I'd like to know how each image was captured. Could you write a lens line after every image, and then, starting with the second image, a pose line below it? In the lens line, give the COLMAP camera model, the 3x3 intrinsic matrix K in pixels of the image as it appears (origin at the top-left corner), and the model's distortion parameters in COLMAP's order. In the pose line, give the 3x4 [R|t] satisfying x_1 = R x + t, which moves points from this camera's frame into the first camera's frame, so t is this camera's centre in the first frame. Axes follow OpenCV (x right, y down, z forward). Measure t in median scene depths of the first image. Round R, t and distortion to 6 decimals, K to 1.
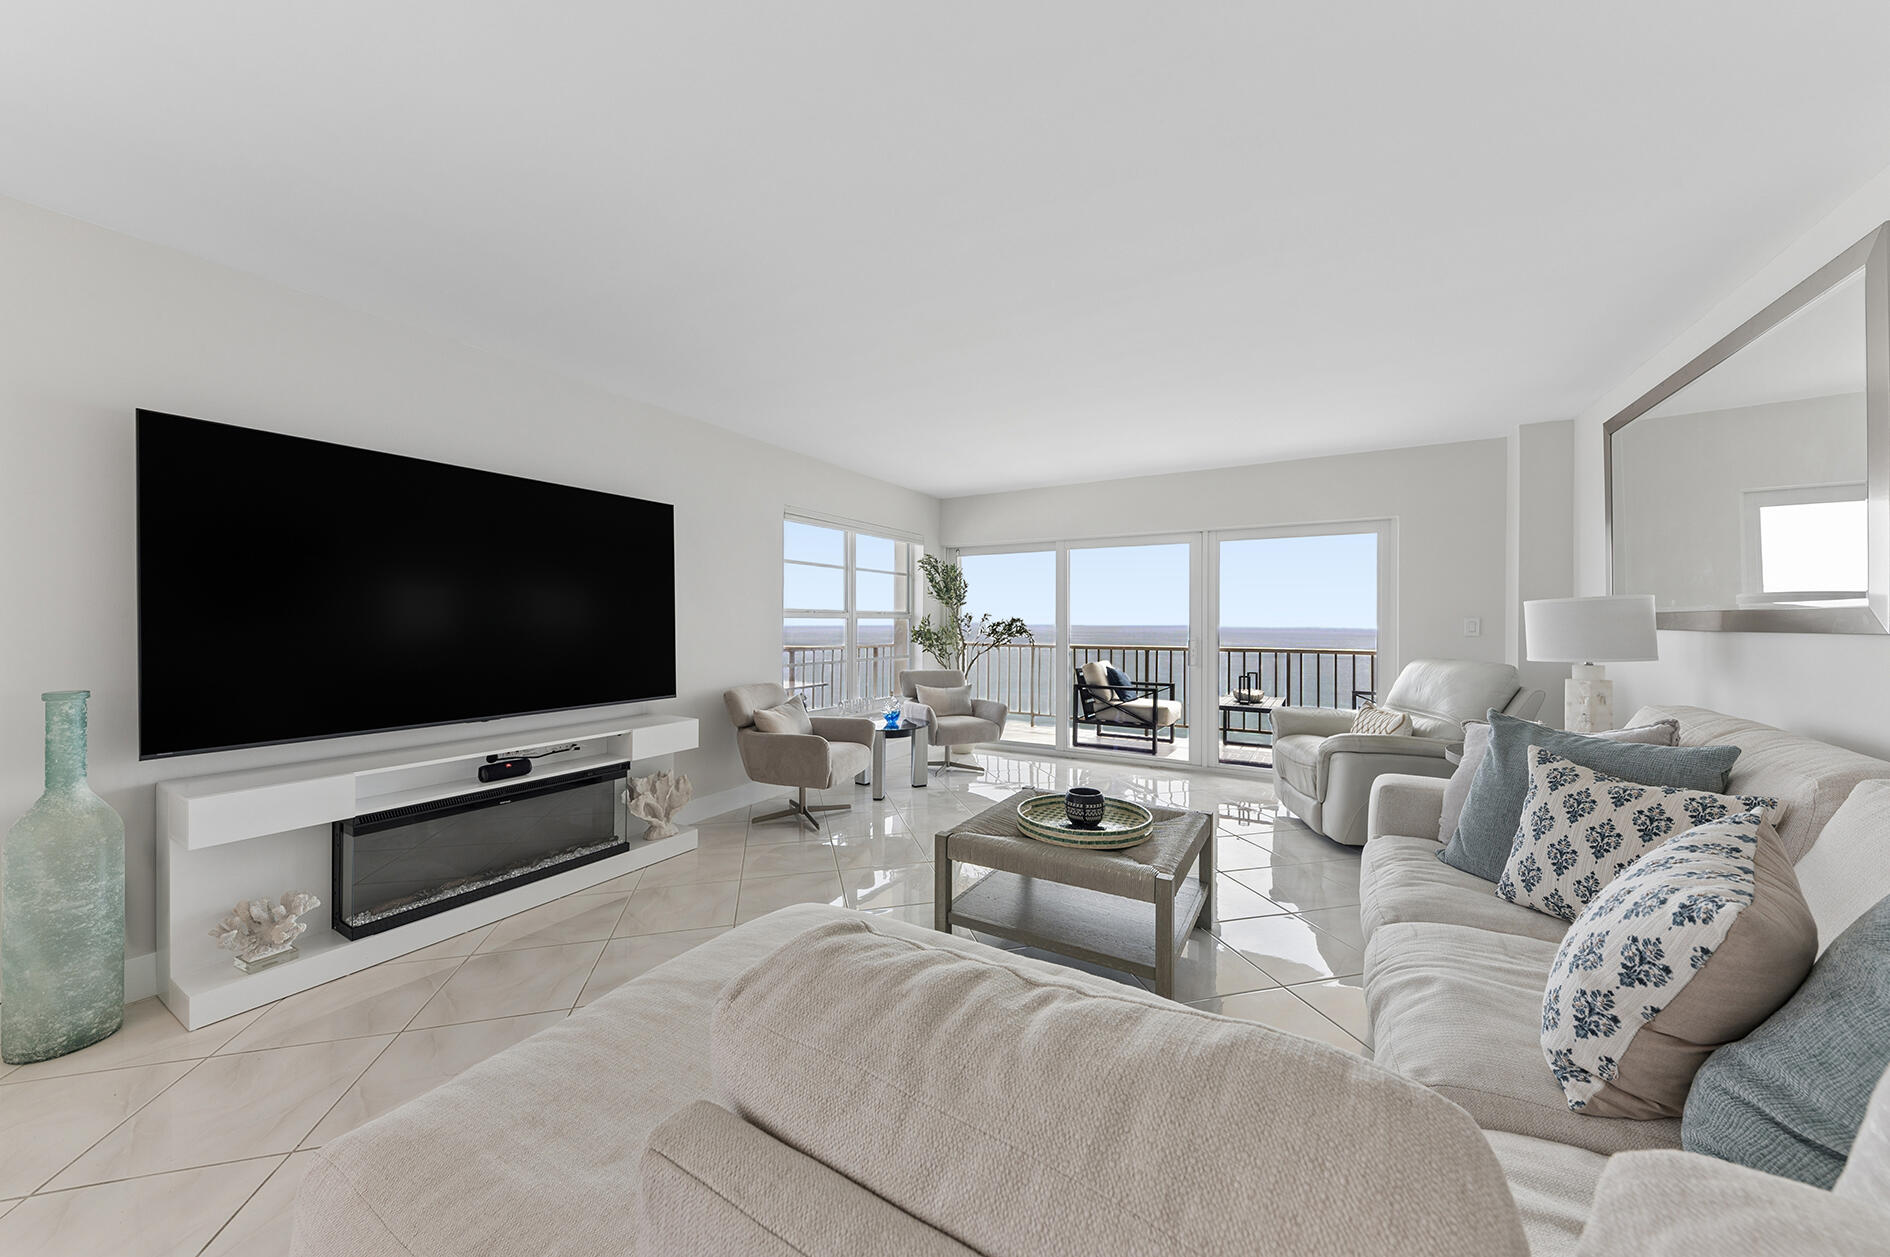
lens RADIAL K [[650.3, 0, 930.0], [0, 650.3, 615.0], [0, 0, 1]] dist [0.001057, 0.000099]
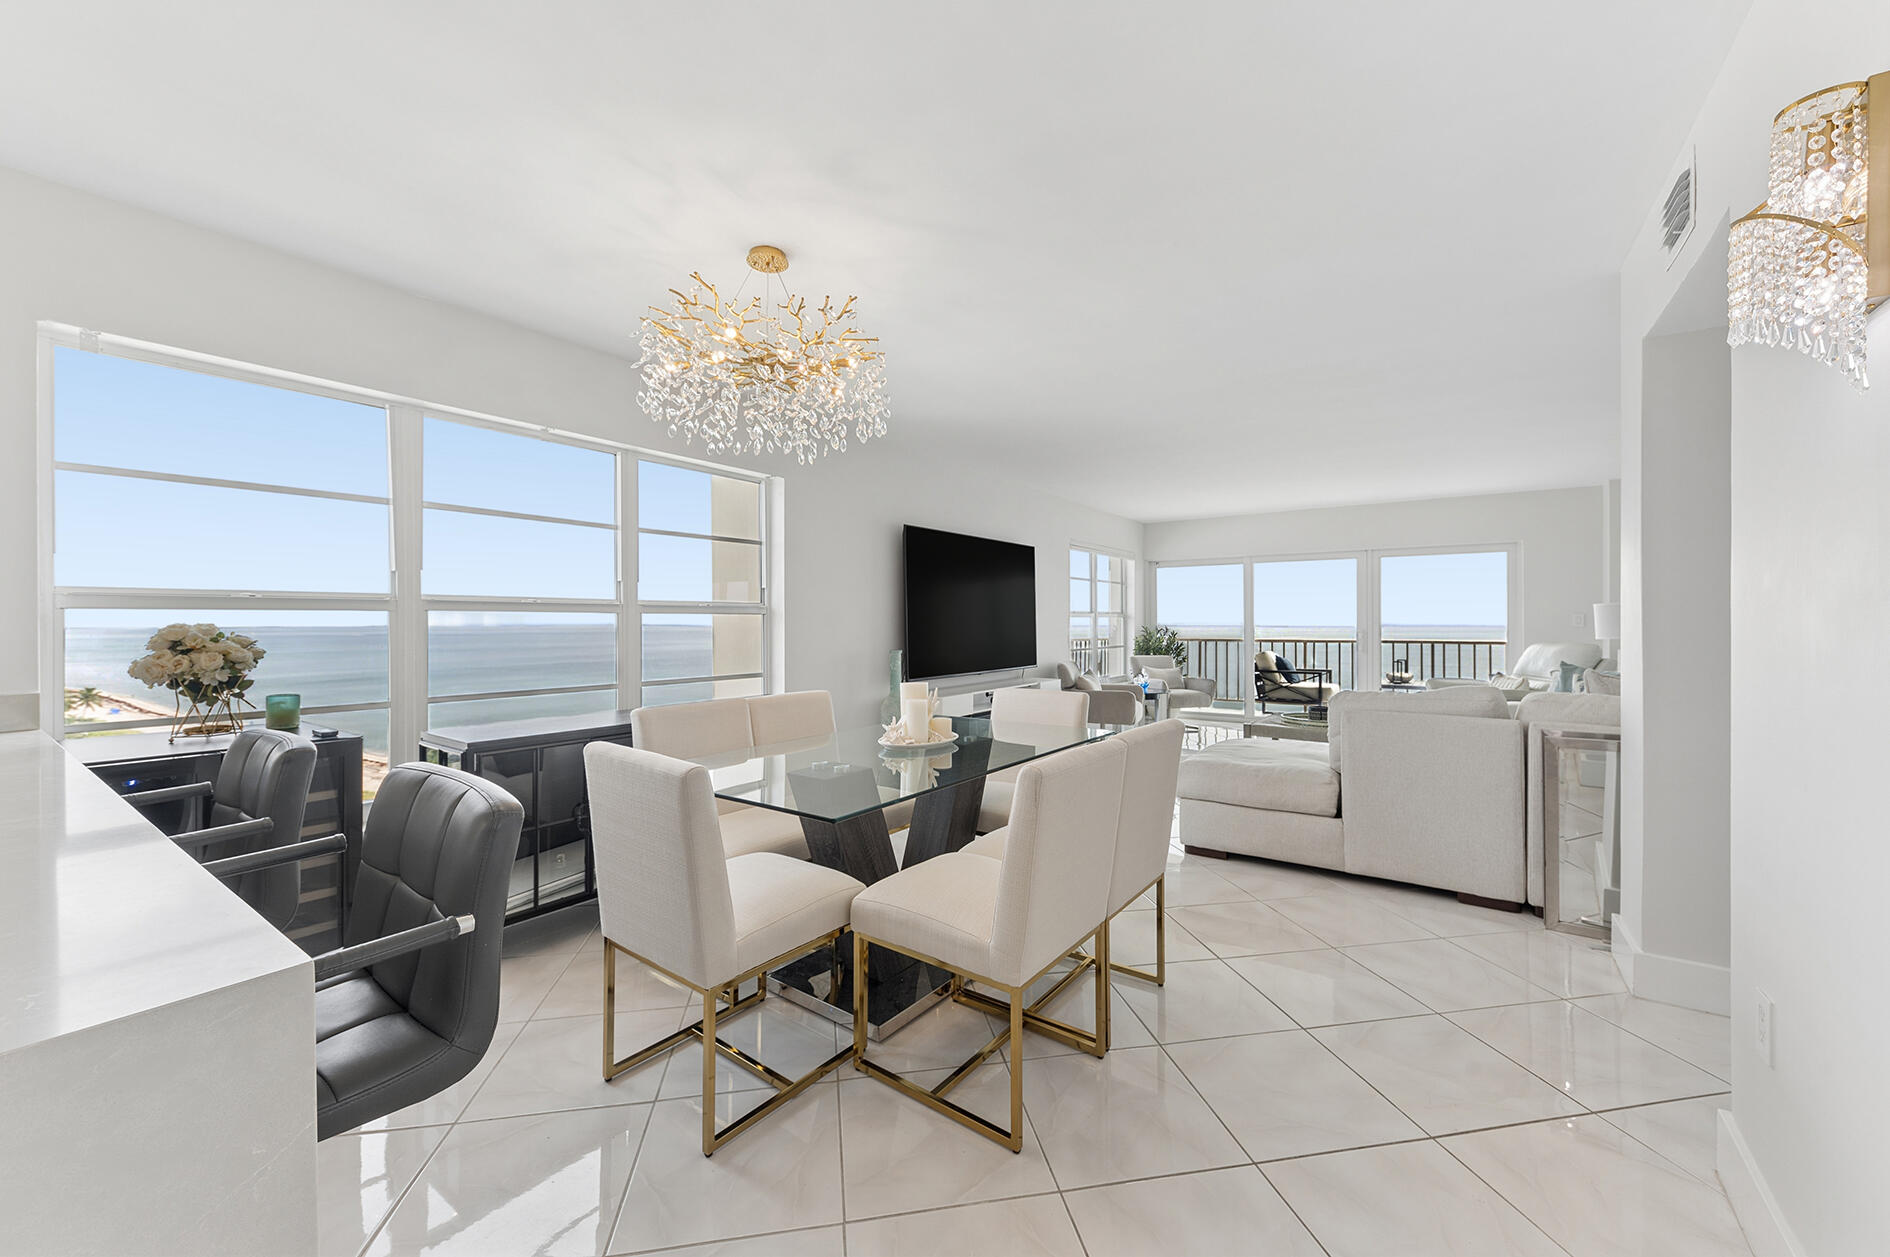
lens RADIAL K [[712.1, 0, 937.3], [0, 712.1, 618.8], [0, 0, 1]] dist [0.022931, -0.010570]
pose [[0.996668, -0.004445, -0.081445, -0.308724], [0.004824, 0.999978, 0.004456, 0.000630], [0.081423, -0.004834, 0.996668, -0.487618]]
